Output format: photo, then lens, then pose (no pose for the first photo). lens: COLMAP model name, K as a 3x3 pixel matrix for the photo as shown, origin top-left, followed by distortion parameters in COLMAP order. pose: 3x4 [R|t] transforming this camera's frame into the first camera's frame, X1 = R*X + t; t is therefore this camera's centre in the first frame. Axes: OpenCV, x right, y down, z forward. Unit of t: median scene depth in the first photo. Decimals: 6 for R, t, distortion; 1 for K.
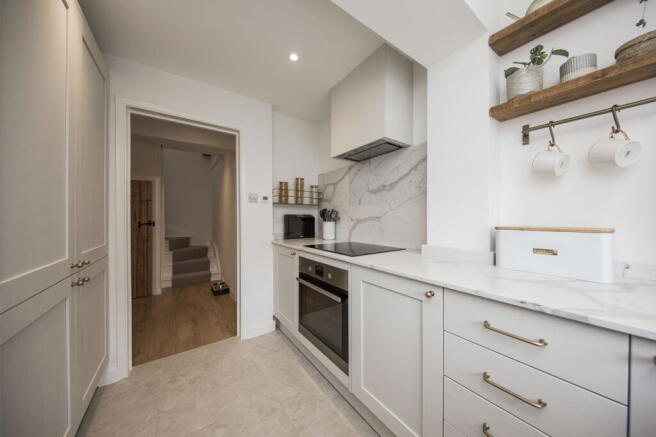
lens RADIAL K [[222.3, 0, 333.3], [0, 222.3, 218.1], [0, 0, 1]] dist [-0.000120, -0.000034]
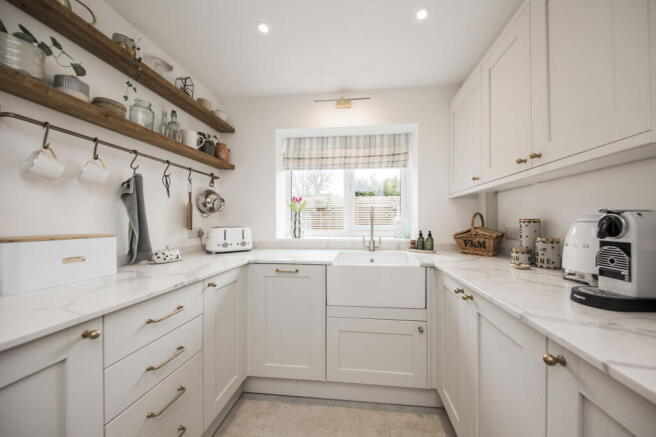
lens RADIAL K [[222.3, 0, 333.3], [0, 222.3, 218.1], [0, 0, 1]] dist [-0.000120, -0.000034]
pose [[-0.736593, 0.015199, 0.676165, -0.315755], [0.005642, 0.999851, -0.016329, -0.006189], [-0.676313, -0.008213, -0.736569, 0.520415]]
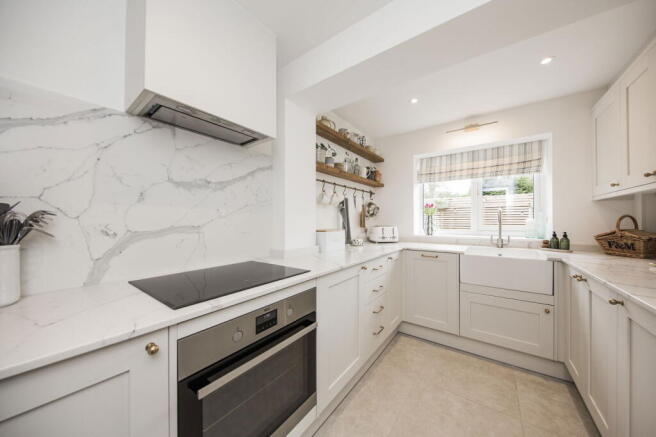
lens RADIAL K [[211.4, 0, 340.7], [0, 211.4, 219.1], [0, 0, 1]] dist [-0.005840, -0.000222]
pose [[-0.334701, 0.012341, 0.942243, -0.592392], [0.004036, 0.999924, -0.011662, -0.019731], [-0.942316, -0.000100, -0.334726, 0.914301]]
